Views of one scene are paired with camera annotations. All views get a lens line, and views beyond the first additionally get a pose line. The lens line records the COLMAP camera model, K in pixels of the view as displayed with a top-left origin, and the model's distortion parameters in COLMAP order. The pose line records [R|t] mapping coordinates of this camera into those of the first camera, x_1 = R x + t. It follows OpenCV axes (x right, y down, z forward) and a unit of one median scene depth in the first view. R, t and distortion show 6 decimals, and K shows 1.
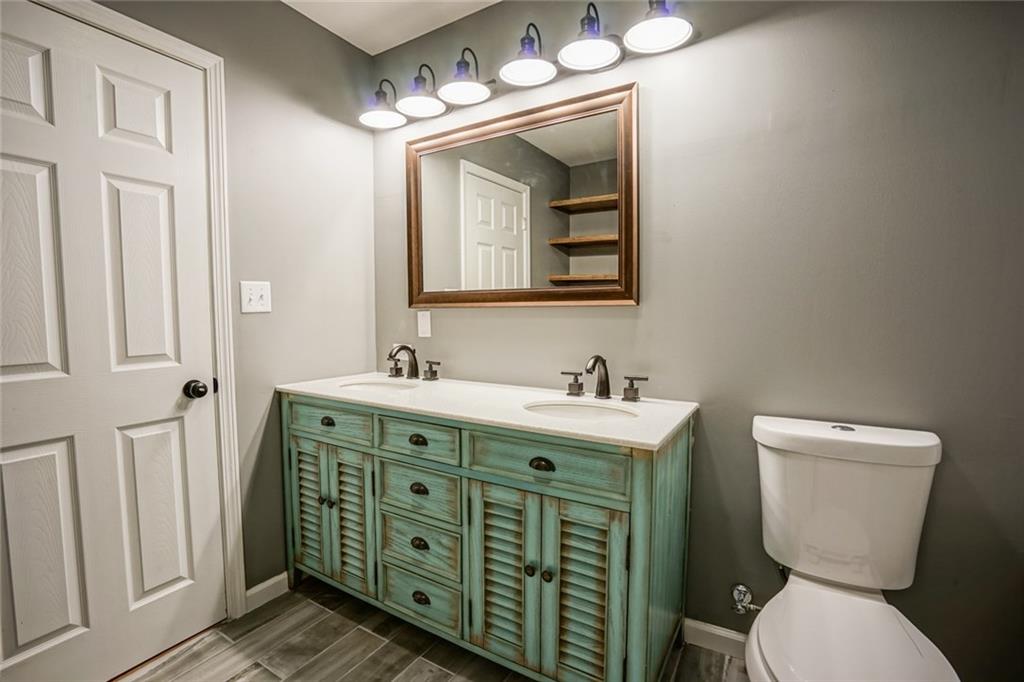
lens RADIAL K [[472.8, 0, 516.2], [0, 472.8, 339.8], [0, 0, 1]] dist [-0.018729, 0.018942]
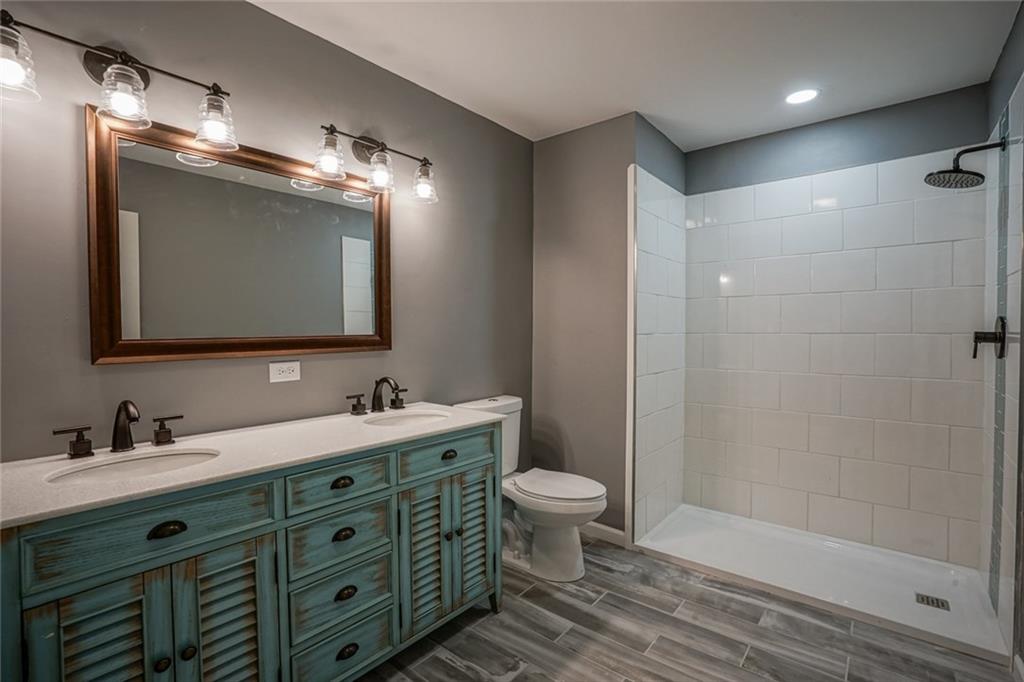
lens RADIAL K [[468.7, 0, 508.7], [0, 468.7, 341.2], [0, 0, 1]] dist [-0.055659, 0.019509]
pose [[0.140704, -0.021821, 0.989811, -1.030742], [0.070670, 0.997428, 0.011943, -0.053298], [-0.987526, 0.068270, 0.141884, 0.510549]]
